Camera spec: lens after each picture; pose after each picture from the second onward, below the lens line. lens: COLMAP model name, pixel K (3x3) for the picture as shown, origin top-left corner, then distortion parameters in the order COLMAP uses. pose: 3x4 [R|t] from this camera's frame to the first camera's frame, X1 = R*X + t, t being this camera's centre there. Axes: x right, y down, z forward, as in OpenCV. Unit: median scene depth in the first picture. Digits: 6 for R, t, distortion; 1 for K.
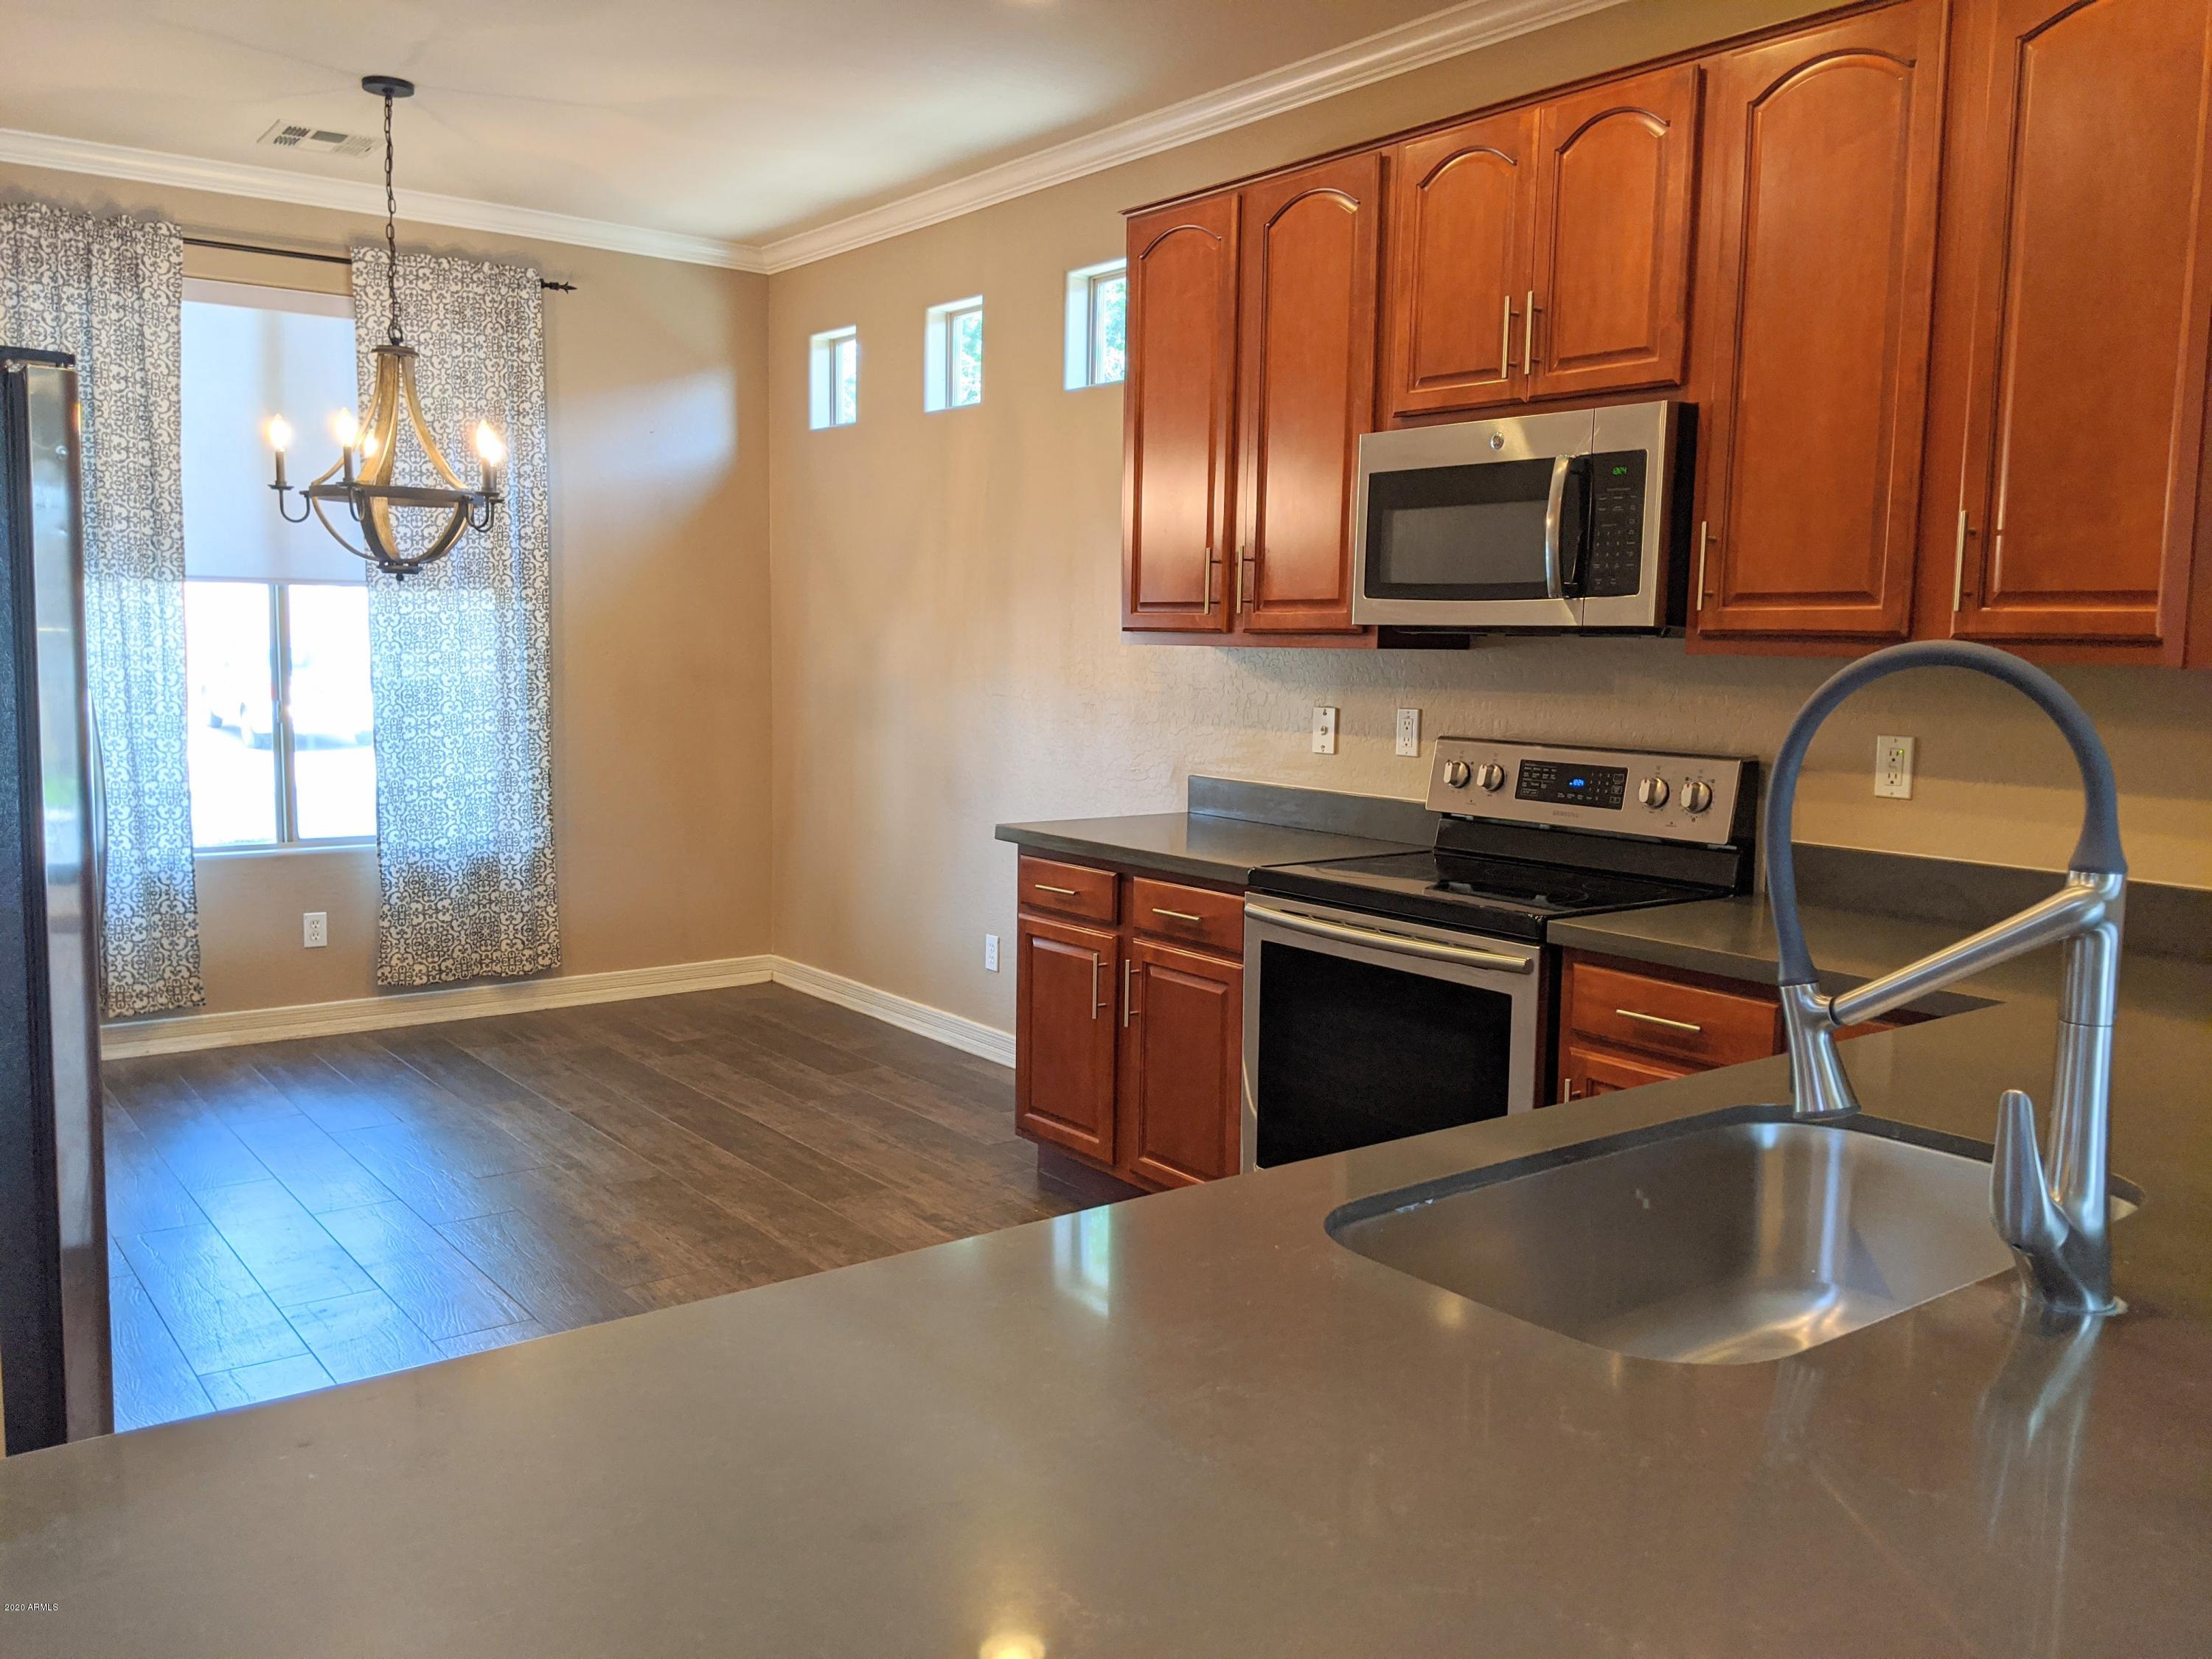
lens RADIAL K [[1781.9, 0, 1101.9], [0, 1781.9, 828.6], [0, 0, 1]] dist [0.073038, -0.128120]
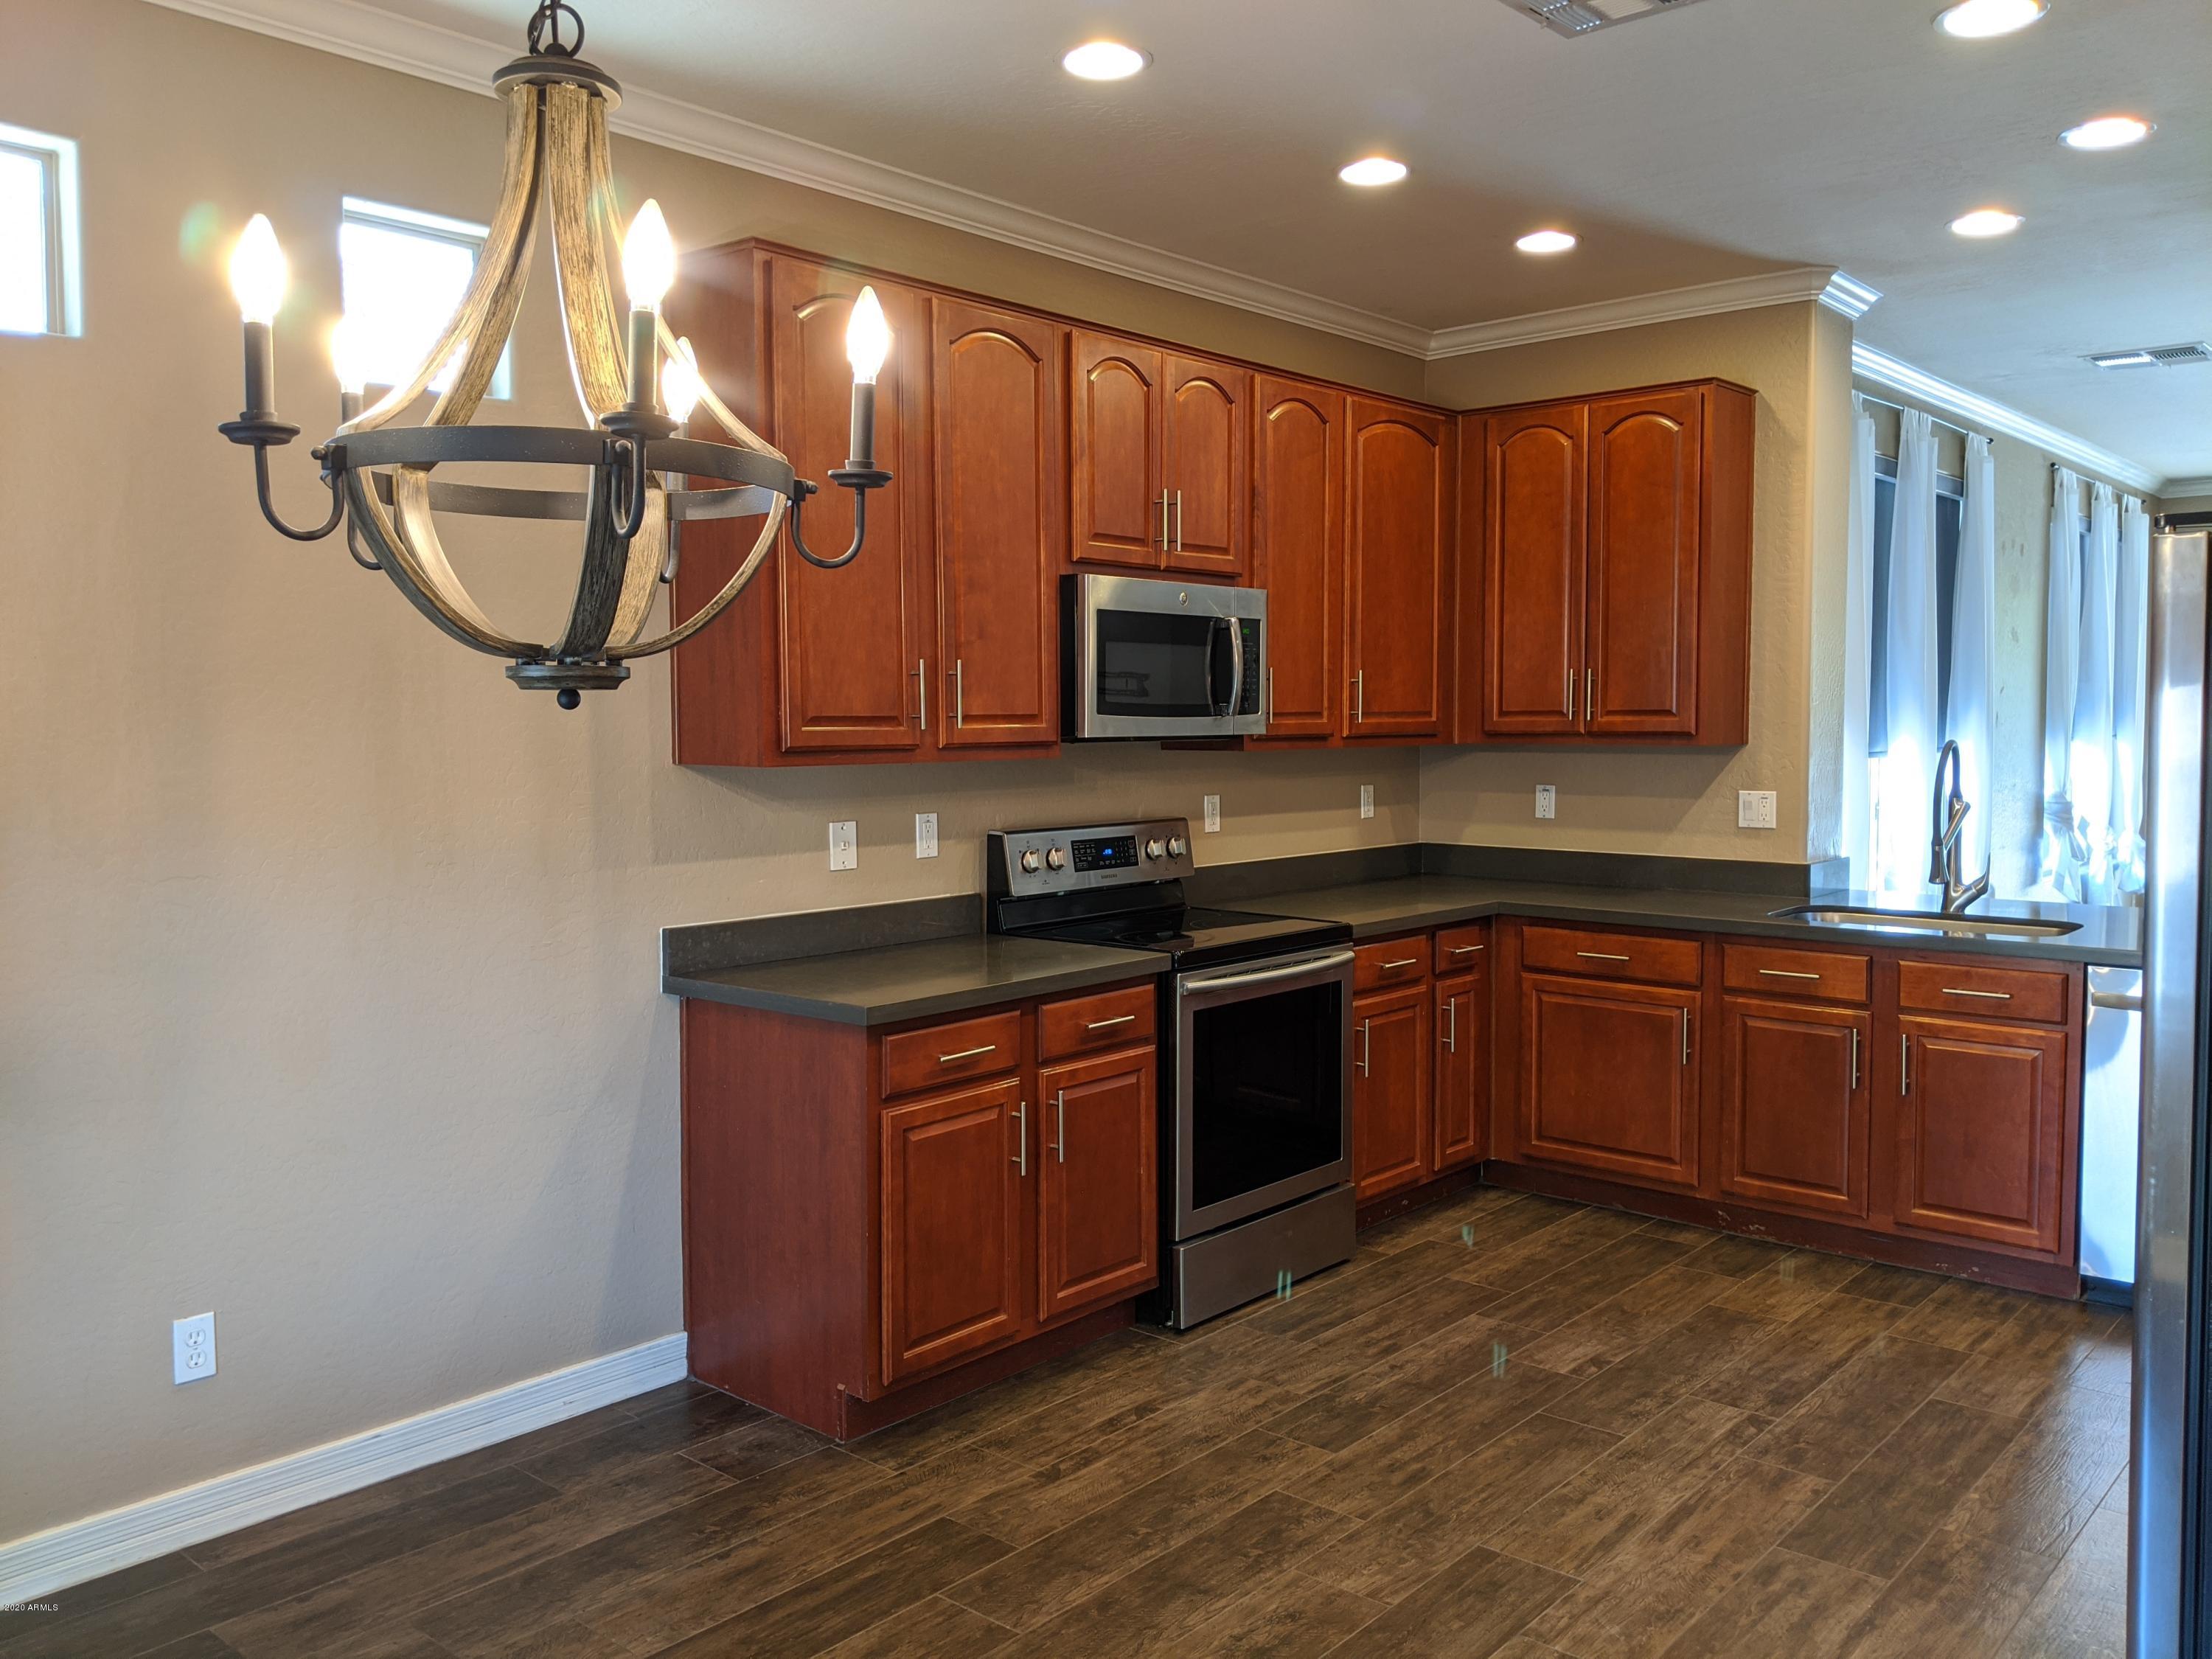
lens RADIAL K [[1781.9, 0, 1108.4], [0, 1781.9, 812.4], [0, 0, 1]] dist [0.073038, -0.128120]
pose [[-0.194169, -0.082300, 0.977510, -0.738344], [0.112511, 0.988030, 0.105534, -0.140575], [-0.974495, 0.130472, -0.182586, 0.907222]]
